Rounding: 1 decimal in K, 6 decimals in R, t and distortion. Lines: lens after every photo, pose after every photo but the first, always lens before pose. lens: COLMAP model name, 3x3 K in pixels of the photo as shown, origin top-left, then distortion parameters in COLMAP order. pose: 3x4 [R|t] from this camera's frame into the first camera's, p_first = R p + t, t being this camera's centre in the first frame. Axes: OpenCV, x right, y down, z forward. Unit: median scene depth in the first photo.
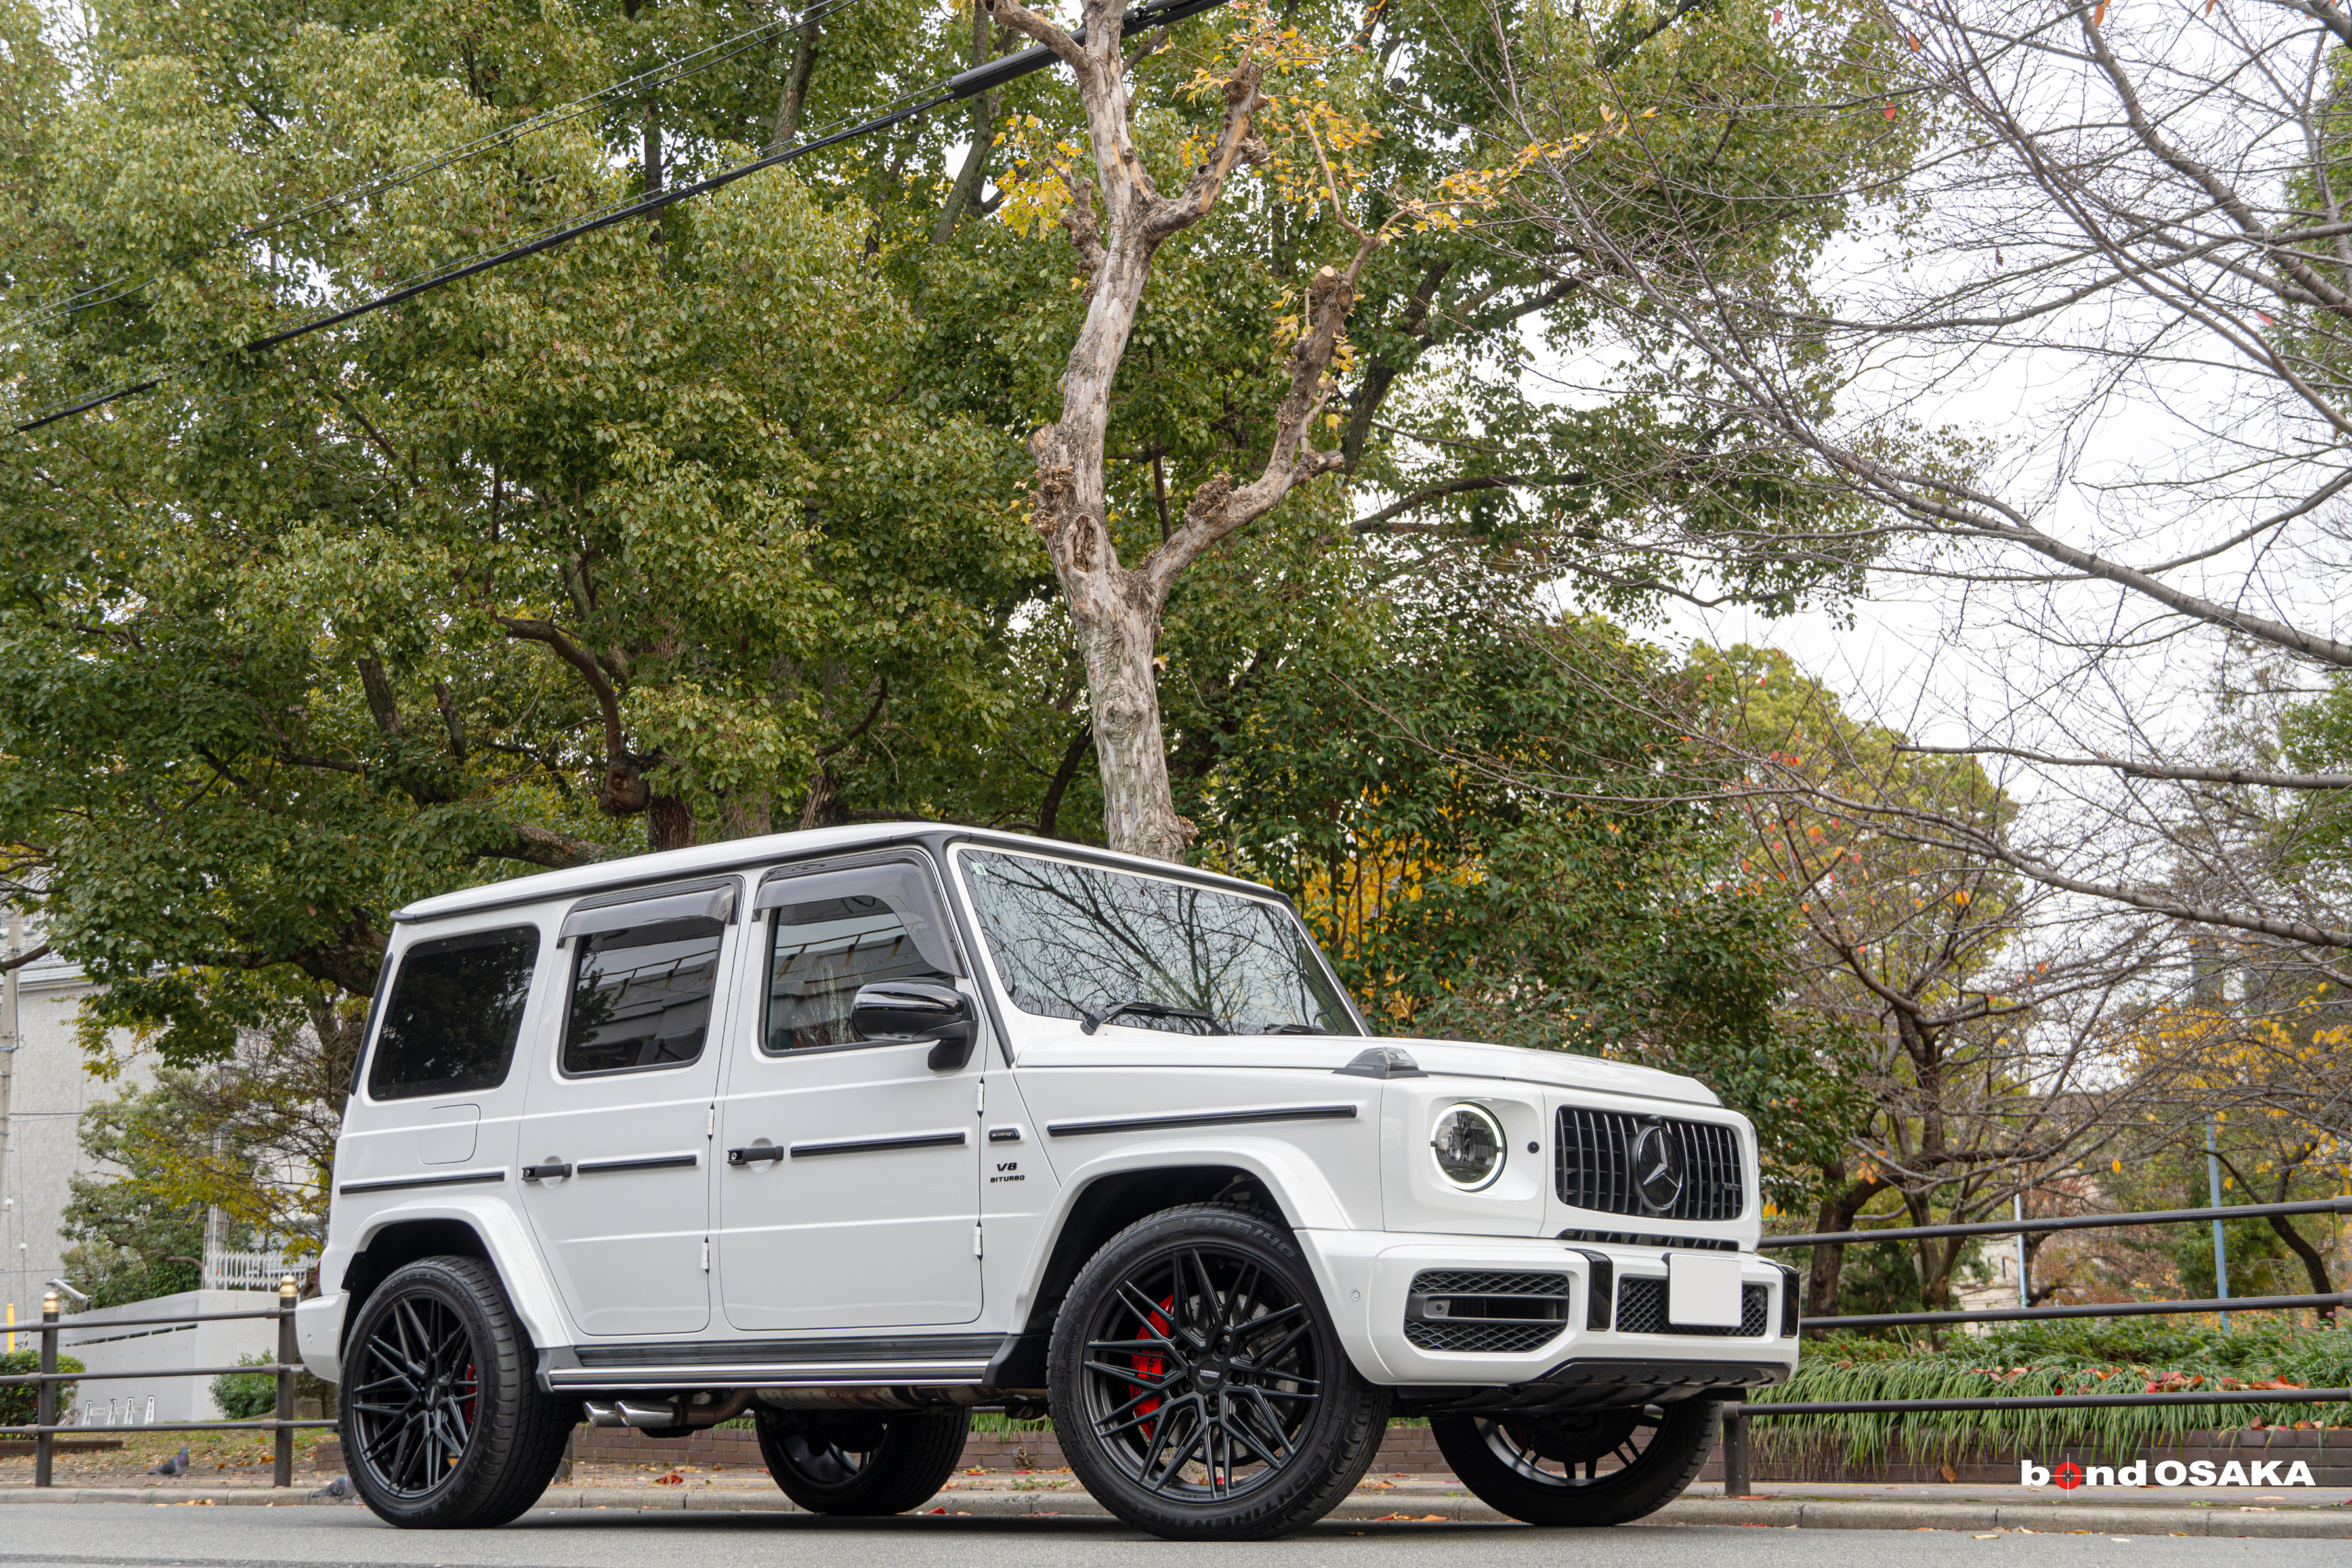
lens RADIAL K [[3309.5, 0, 1176.0], [0, 3309.5, 784.0], [0, 0, 1]] dist [0.070798, -0.149077]
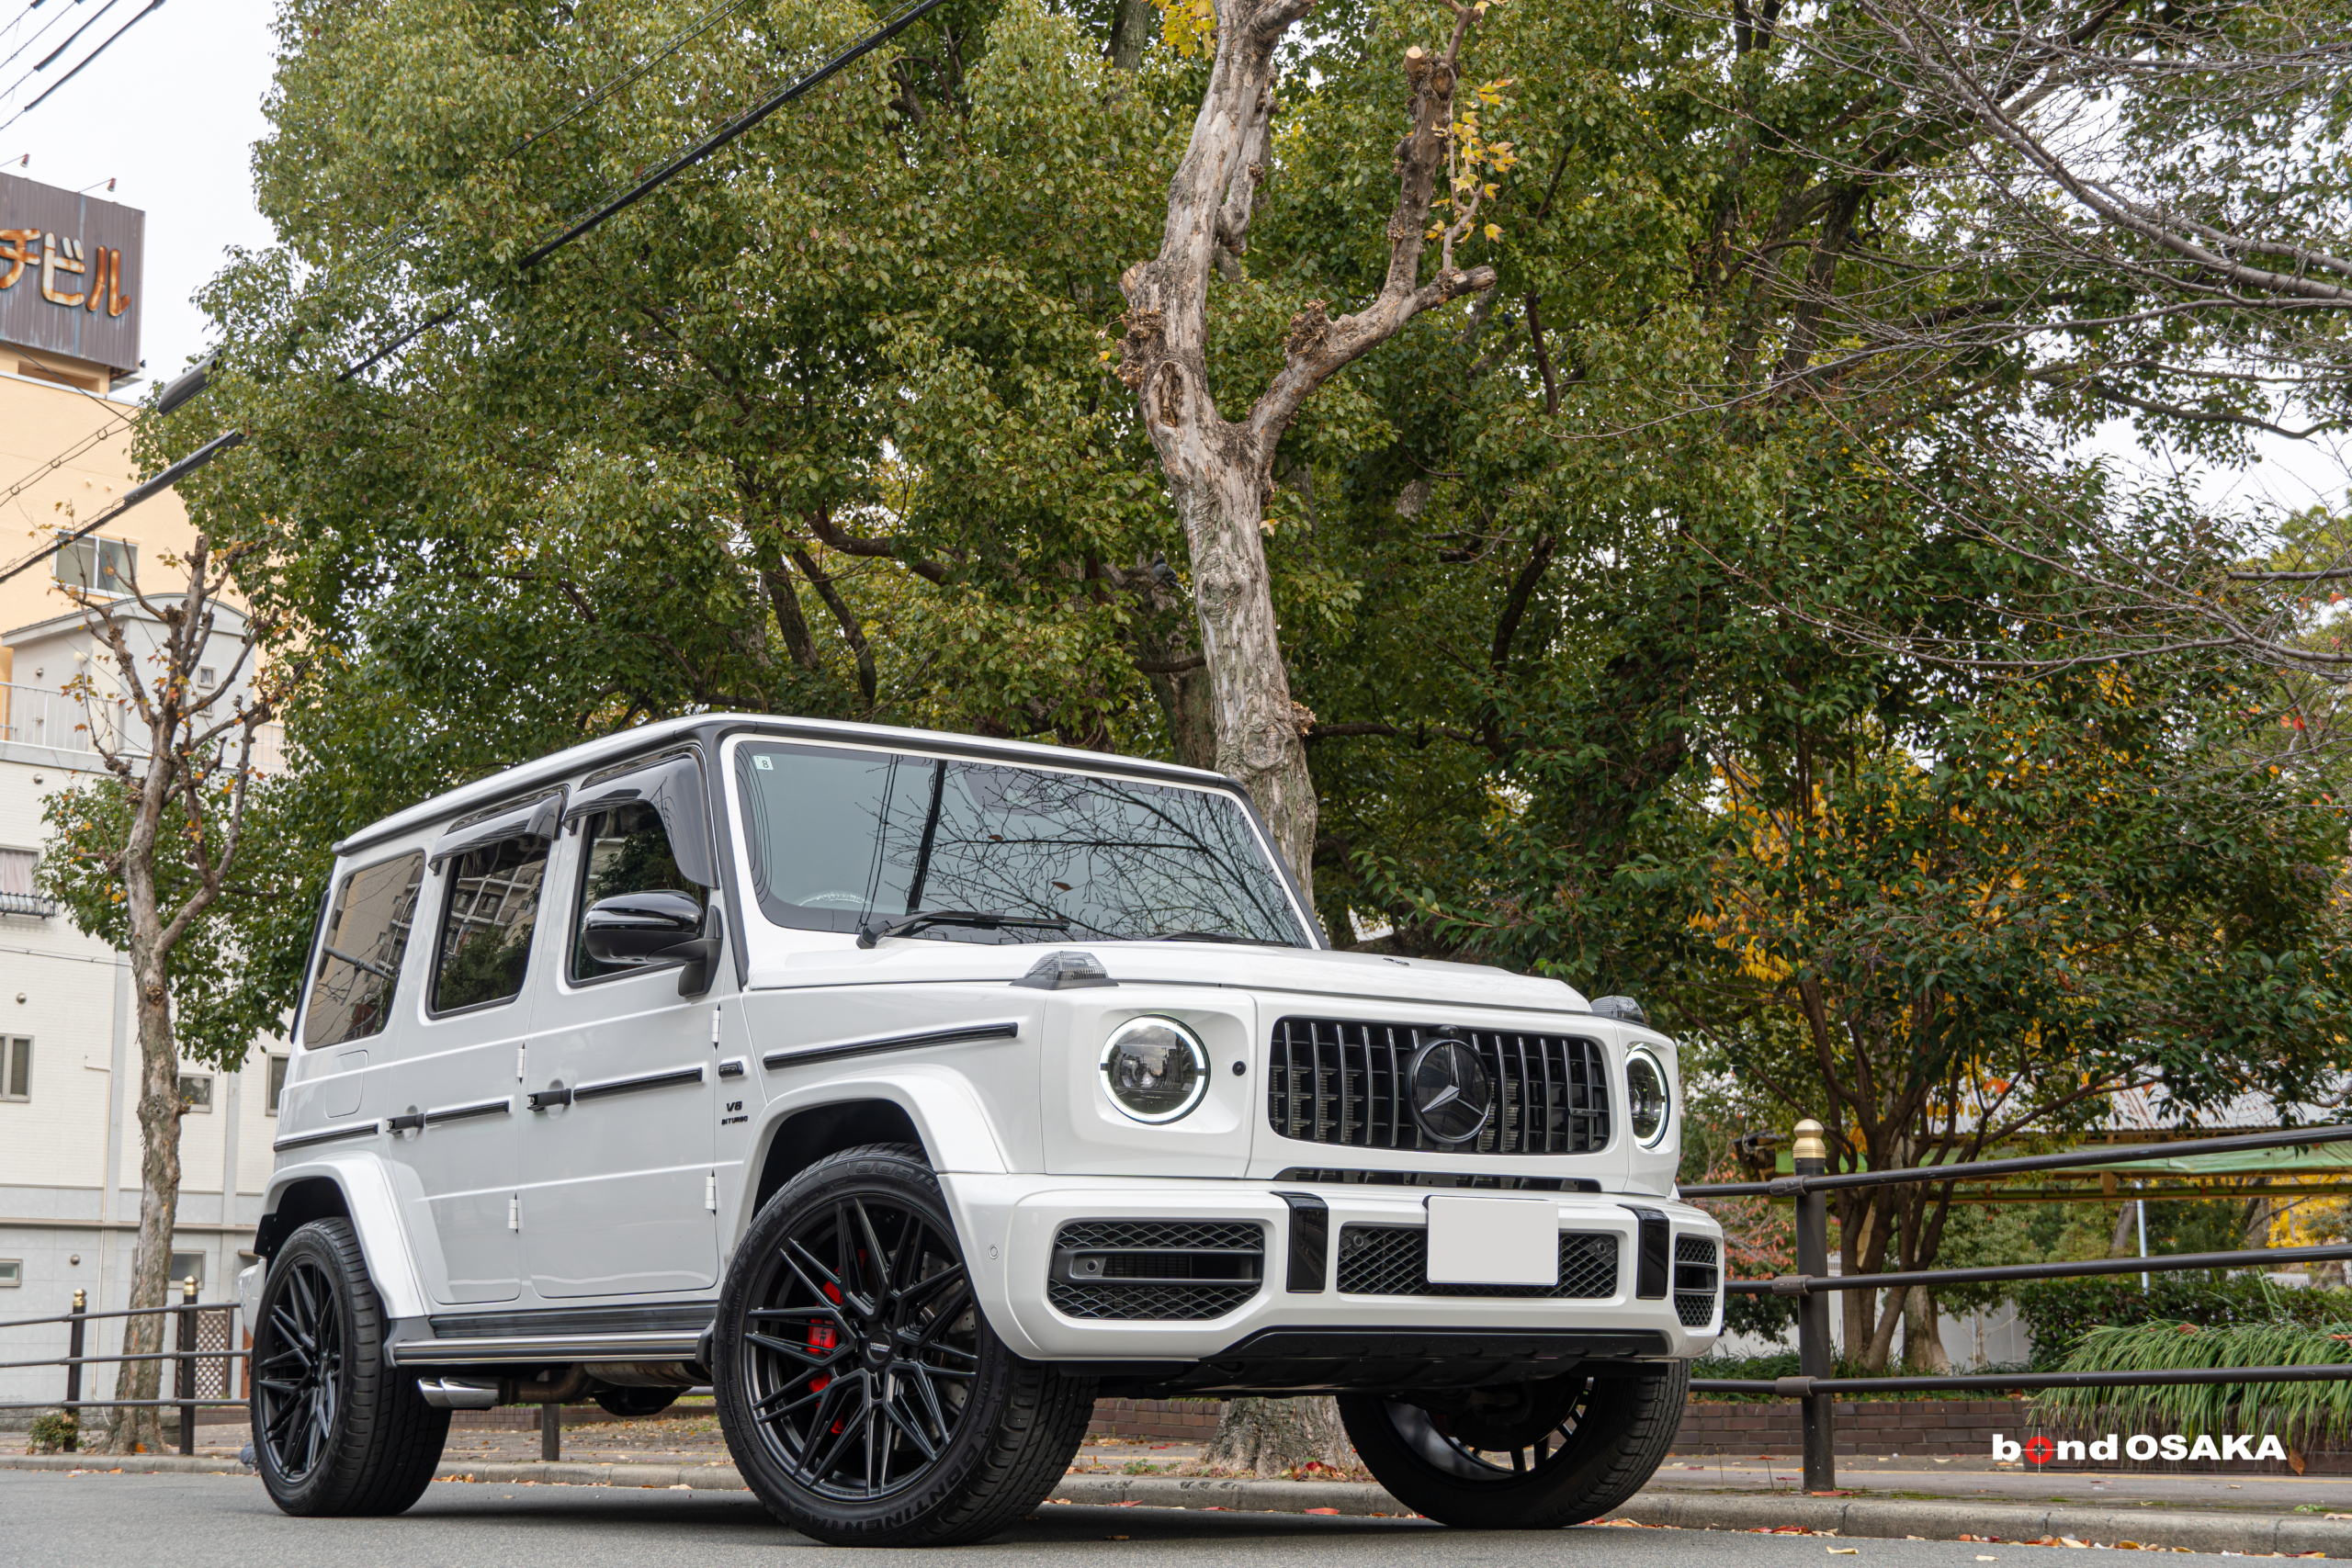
lens RADIAL K [[3469.3, 0, 1176.0], [0, 3469.3, 784.0], [0, 0, 1]] dist [0.133865, -0.764884]
pose [[0.966303, -0.043824, -0.253649, 0.259728], [0.048682, 0.998731, 0.012905, 0.023354], [0.252762, -0.024818, 0.967210, 0.143445]]
